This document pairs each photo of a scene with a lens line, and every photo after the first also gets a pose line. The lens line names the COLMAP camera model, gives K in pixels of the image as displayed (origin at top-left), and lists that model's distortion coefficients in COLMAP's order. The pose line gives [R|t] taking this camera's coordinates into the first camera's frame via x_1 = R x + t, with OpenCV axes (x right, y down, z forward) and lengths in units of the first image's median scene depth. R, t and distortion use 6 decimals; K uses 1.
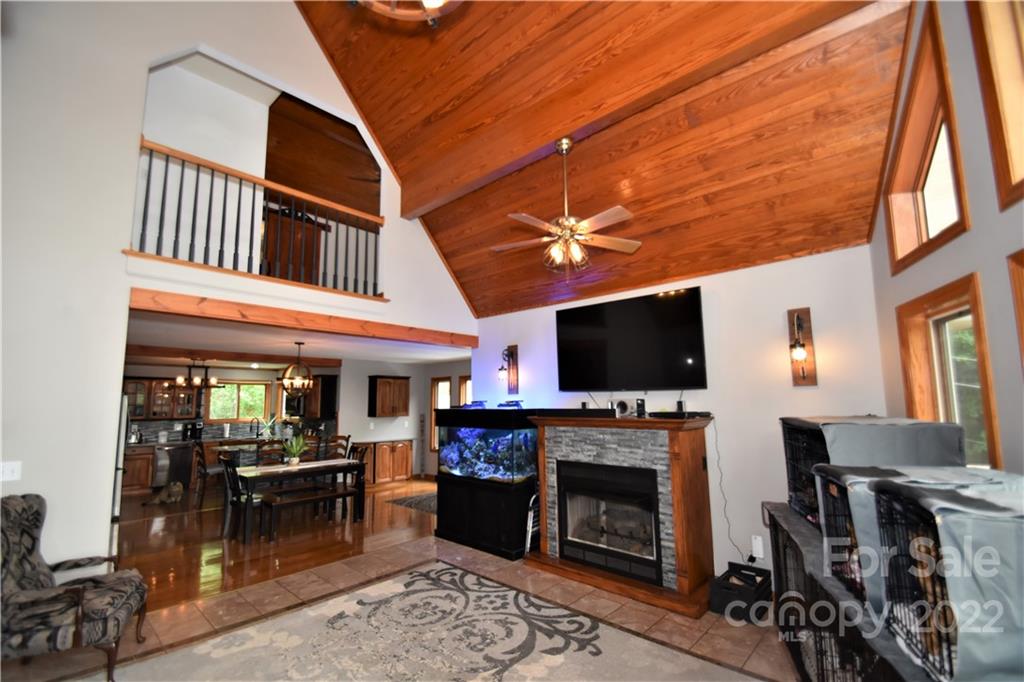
lens RADIAL K [[446.1, 0, 507.6], [0, 446.1, 350.9], [0, 0, 1]] dist [0.002172, -0.010850]
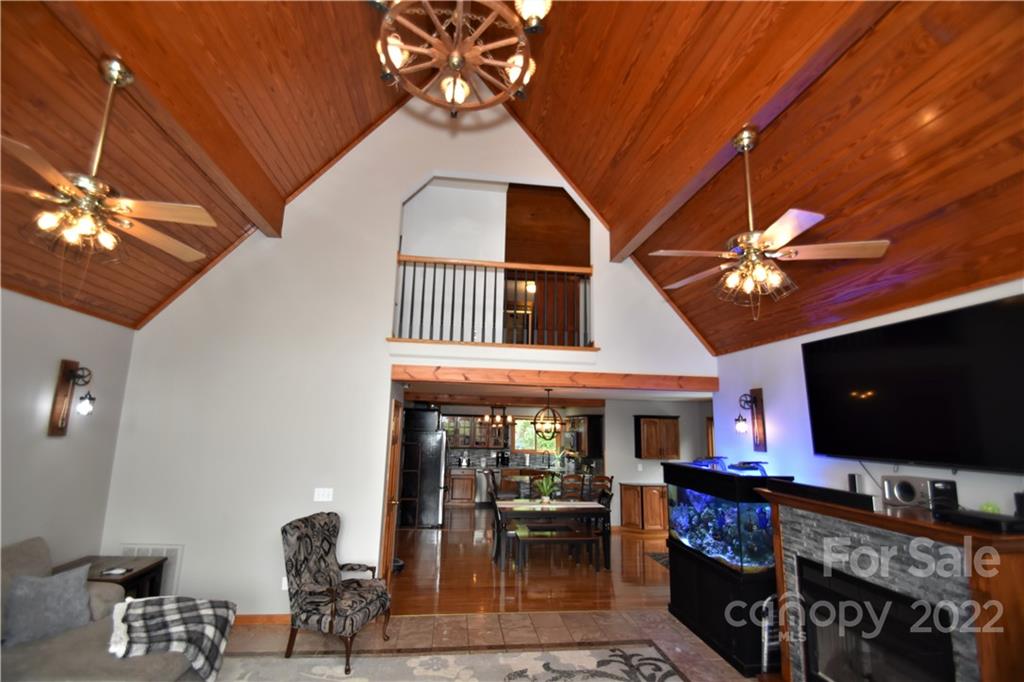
lens RADIAL K [[446.1, 0, 507.1], [0, 446.1, 348.6], [0, 0, 1]] dist [0.002172, -0.010850]
pose [[0.761422, -0.083951, -0.642797, 0.229431], [0.044187, 0.995994, -0.077737, -0.050215], [0.646748, 0.030787, 0.762082, 0.128288]]
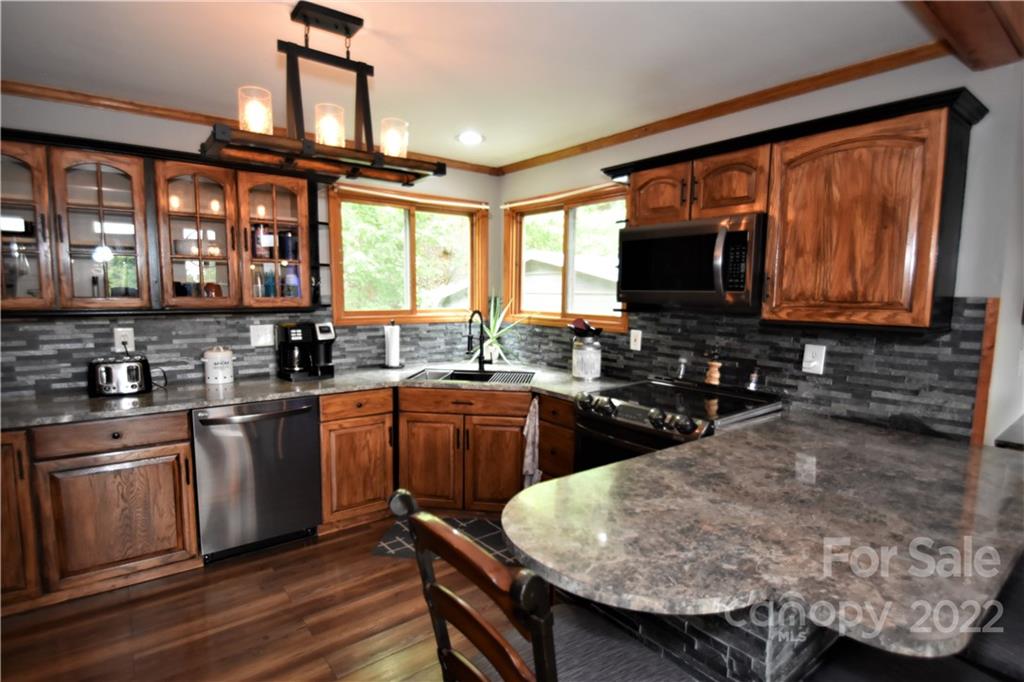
lens RADIAL K [[520.7, 0, 505.4], [0, 520.7, 353.5], [0, 0, 1]] dist [-0.008186, -0.009206]
pose [[0.984582, 0.041218, -0.170000, -1.012301], [-0.000004, 0.971847, 0.235611, 0.195245], [0.174925, -0.231978, 0.956863, 1.348989]]
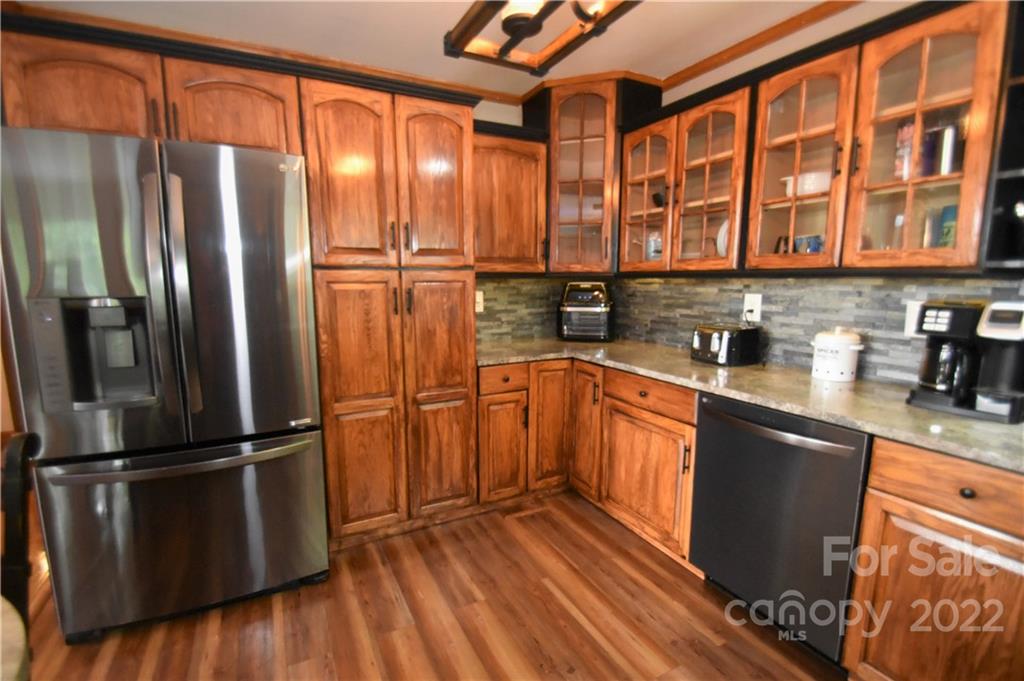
lens RADIAL K [[476.1, 0, 502.3], [0, 476.1, 350.2], [0, 0, 1]] dist [0.004261, -0.000048]
pose [[-0.336979, 0.154216, -0.928796, -0.992028], [0.116444, 0.985747, 0.121425, 0.277219], [0.934284, -0.067235, -0.350134, 1.791881]]
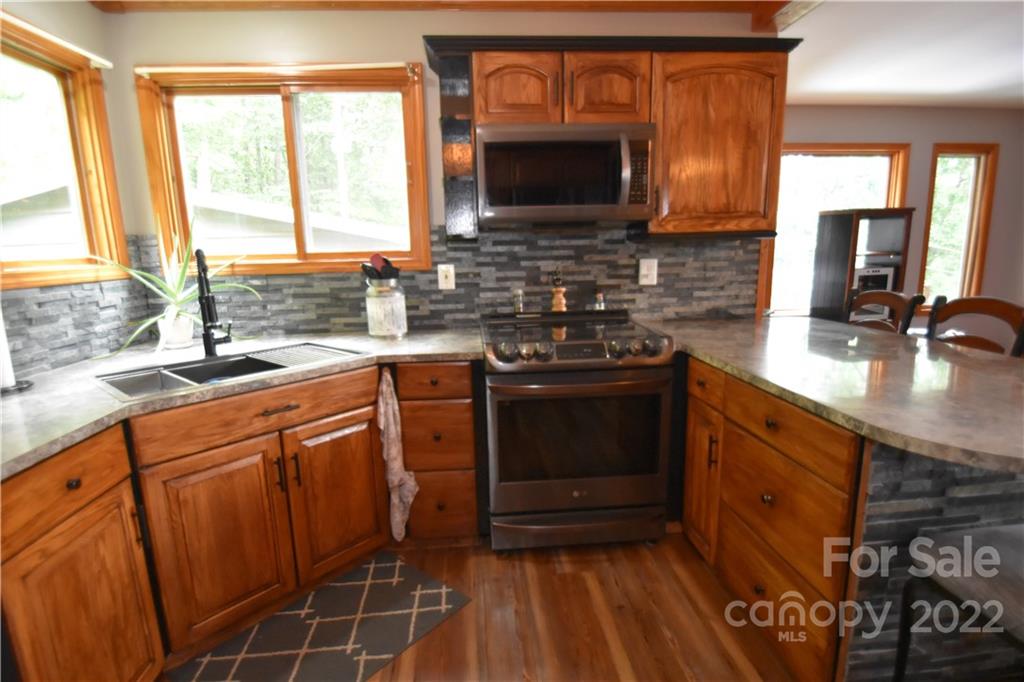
lens RADIAL K [[520.7, 0, 514.6], [0, 520.7, 351.9], [0, 0, 1]] dist [-0.008186, -0.009206]
pose [[0.684662, -0.151498, 0.712942, -1.325358], [-0.067711, 0.960709, 0.269173, 0.263887], [-0.725709, -0.232566, 0.647502, 1.615579]]
